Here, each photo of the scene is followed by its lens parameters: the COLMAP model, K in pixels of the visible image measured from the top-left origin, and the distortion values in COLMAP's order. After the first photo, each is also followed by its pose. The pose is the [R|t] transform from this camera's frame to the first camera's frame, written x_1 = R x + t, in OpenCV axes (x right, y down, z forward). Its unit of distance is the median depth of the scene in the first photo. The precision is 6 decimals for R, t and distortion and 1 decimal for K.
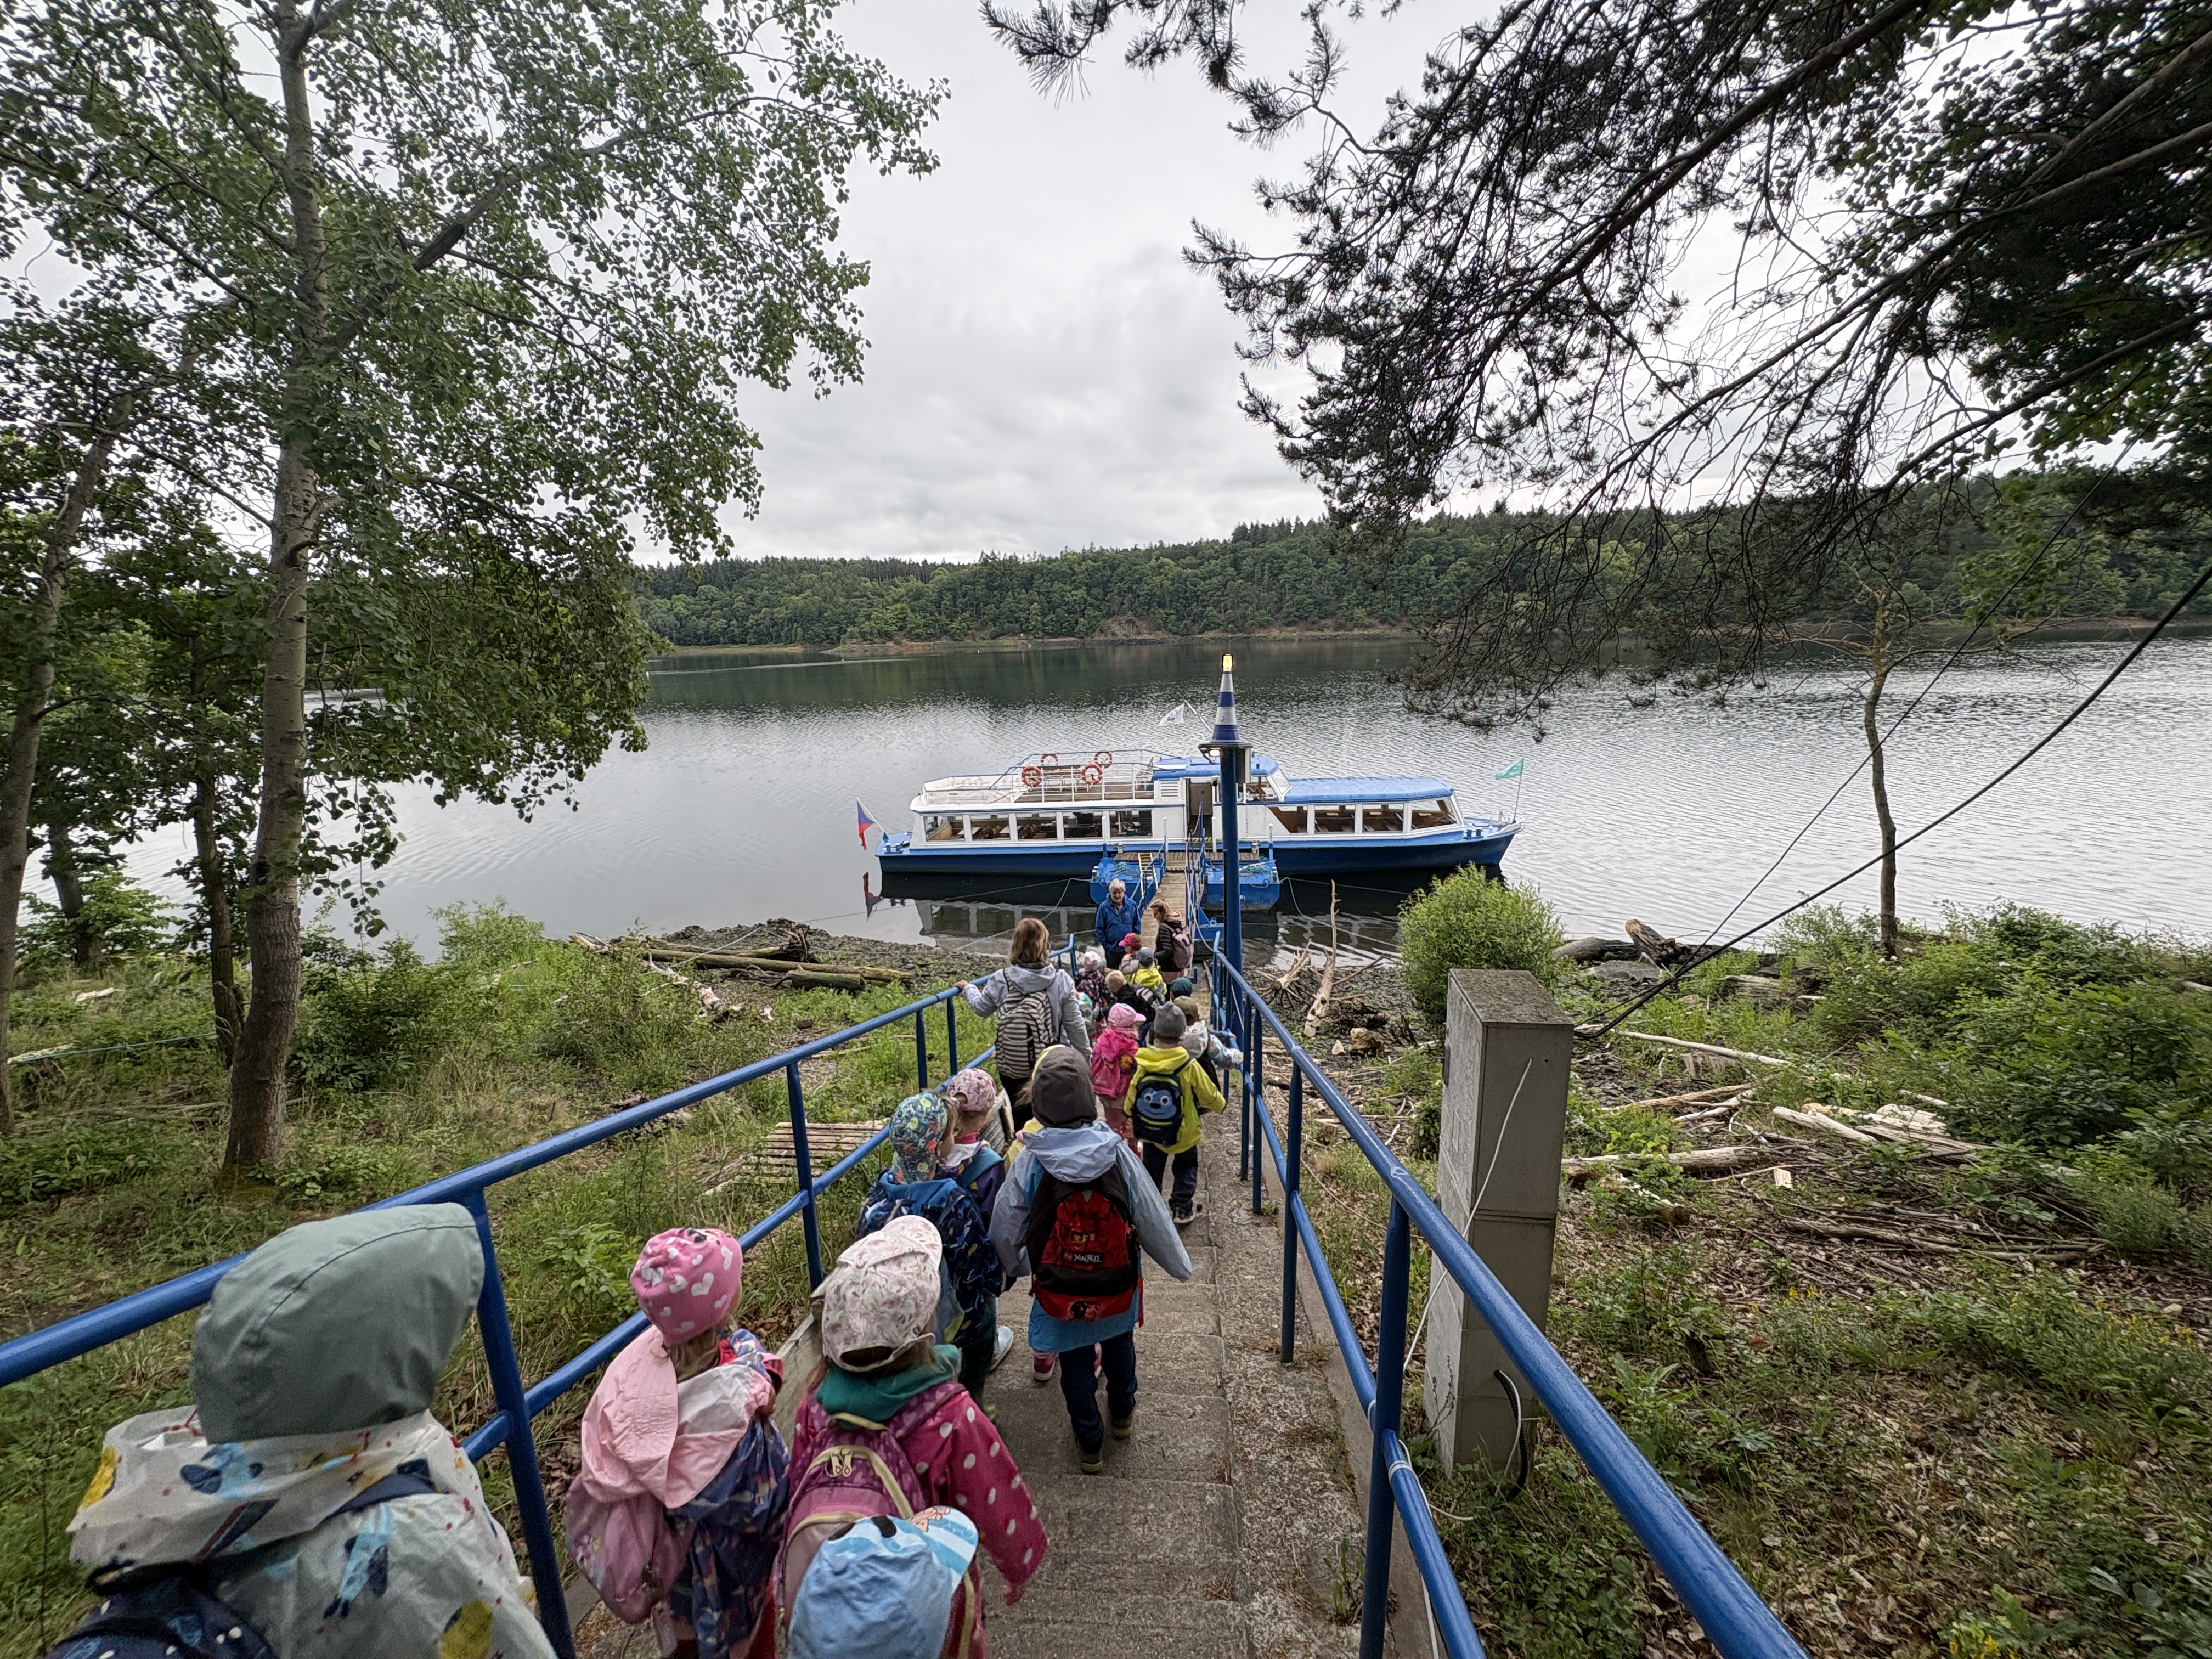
lens RADIAL K [[874.3, 0, 1105.0], [0, 874.3, 825.1], [0, 0, 1]] dist [-0.001065, 0.000072]
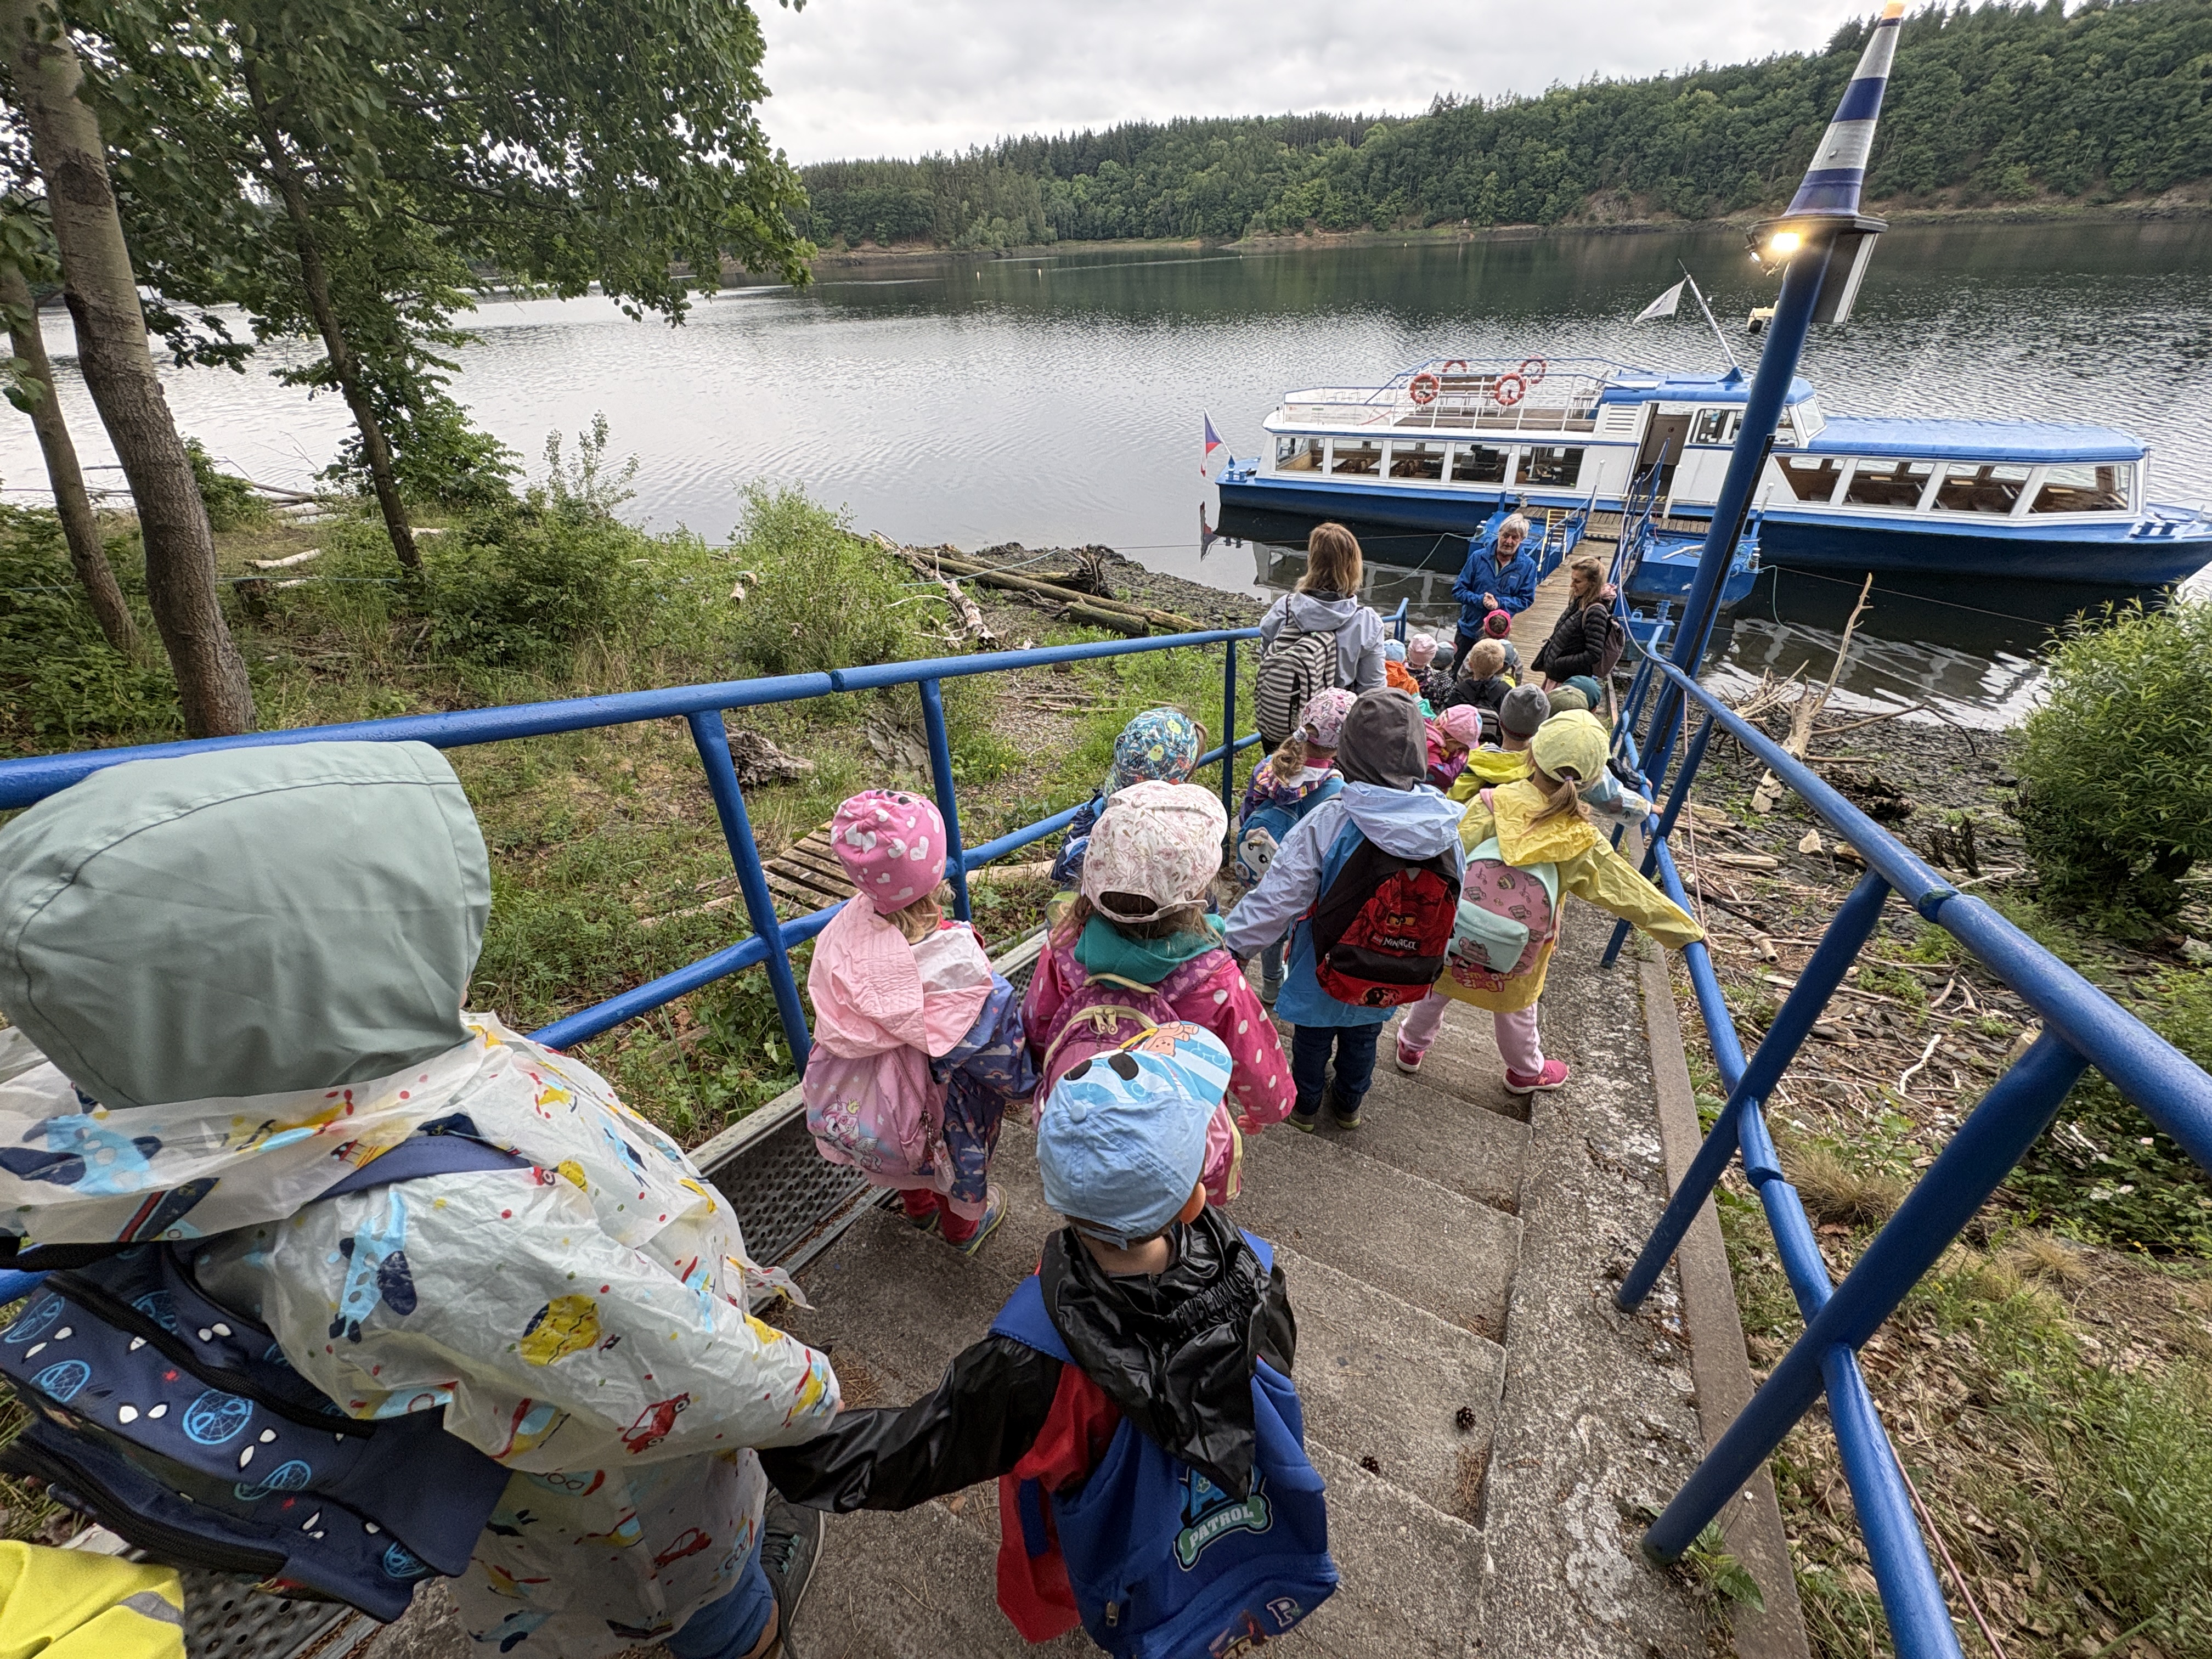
lens RADIAL K [[874.3, 0, 1107.0], [0, 874.3, 827.8], [0, 0, 1]] dist [-0.001065, 0.000072]
pose [[0.913786, 0.223077, -0.339458, 0.007471], [-0.077848, 0.916387, 0.392651, 0.018176], [0.398666, -0.332373, 0.854748, 0.124373]]
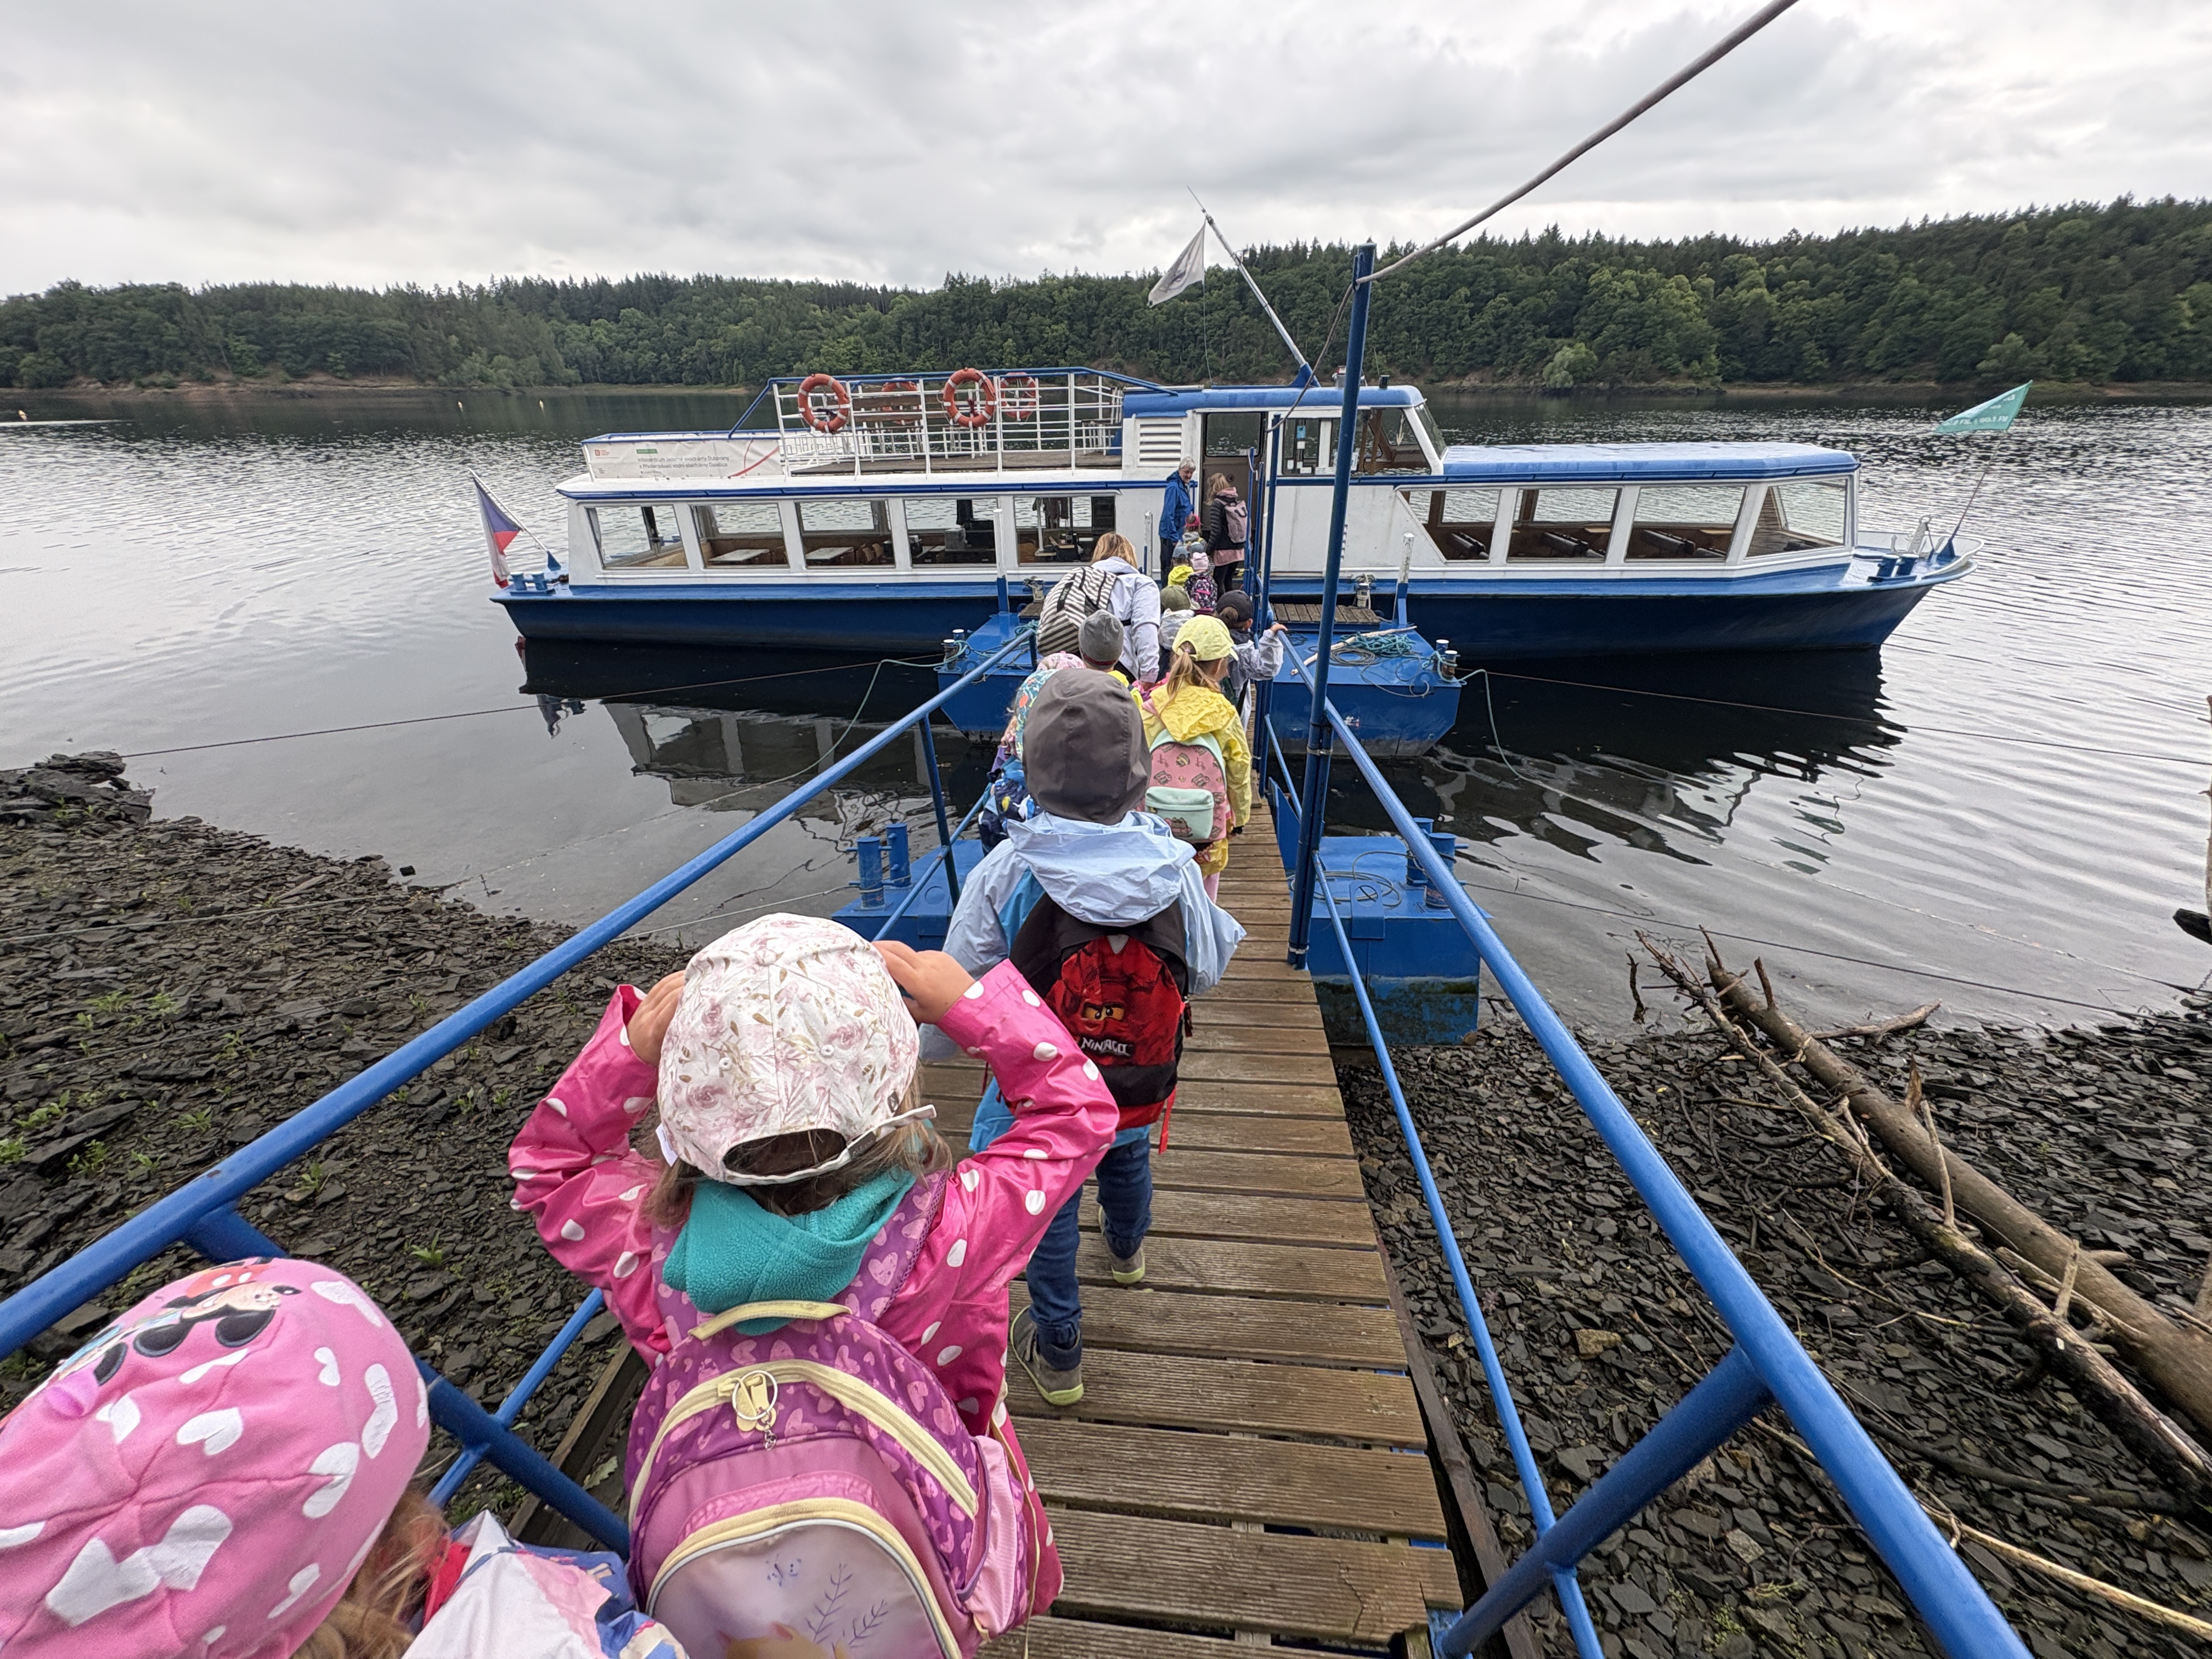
lens RADIAL K [[874.3, 0, 1107.8], [0, 874.3, 826.7], [0, 0, 1]] dist [-0.001065, 0.000072]
pose [[0.999549, 0.014659, 0.026192, 0.043839], [-0.020620, 0.969475, 0.244321, 0.035180], [-0.021811, -0.244751, 0.969341, 0.598463]]
